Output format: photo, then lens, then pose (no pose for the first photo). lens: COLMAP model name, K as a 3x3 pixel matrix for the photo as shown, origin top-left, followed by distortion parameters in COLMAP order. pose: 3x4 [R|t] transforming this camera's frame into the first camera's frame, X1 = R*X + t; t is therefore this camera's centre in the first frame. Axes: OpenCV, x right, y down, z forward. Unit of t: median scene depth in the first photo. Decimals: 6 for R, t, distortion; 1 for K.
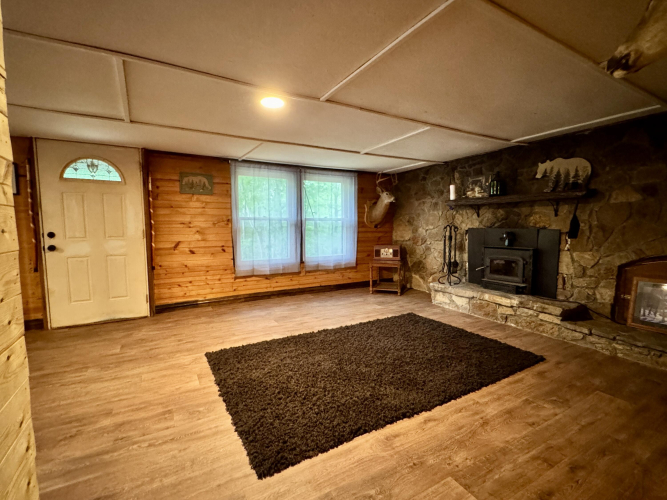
lens RADIAL K [[312.8, 0, 333.5], [0, 312.8, 250.0], [0, 0, 1]] dist [-0.004833, 0.000659]
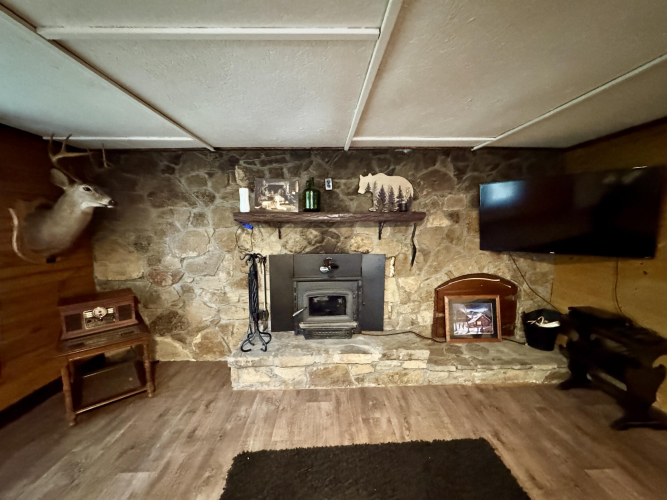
lens RADIAL K [[266.9, 0, 333.5], [0, 266.9, 250.0], [0, 0, 1]] dist [-0.003385, 0.000021]
pose [[0.465707, -0.081976, 0.881134, -0.014850], [0.074477, 0.995798, 0.053280, -0.129260], [-0.881799, 0.040811, 0.469856, 0.768562]]
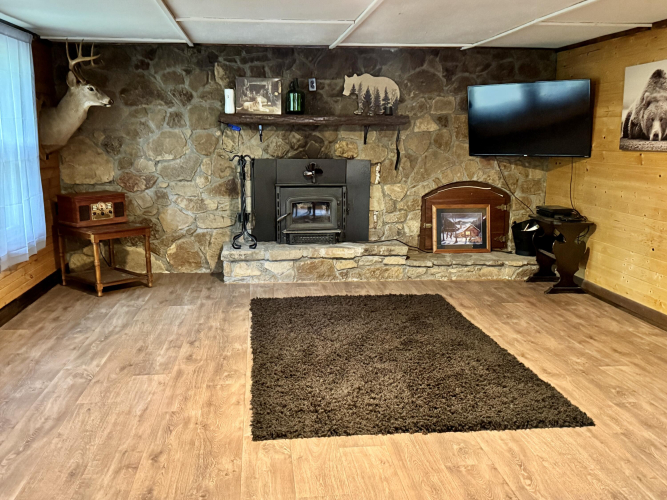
lens RADIAL K [[657.0, 0, 333.5], [0, 657.0, 250.0], [0, 0, 1]] dist [0.197734, -0.395031]
pose [[0.394492, -0.153754, 0.905945, -1.002067], [0.067195, 0.988089, 0.138435, -0.078846], [-0.916439, 0.006263, 0.400125, 0.364328]]
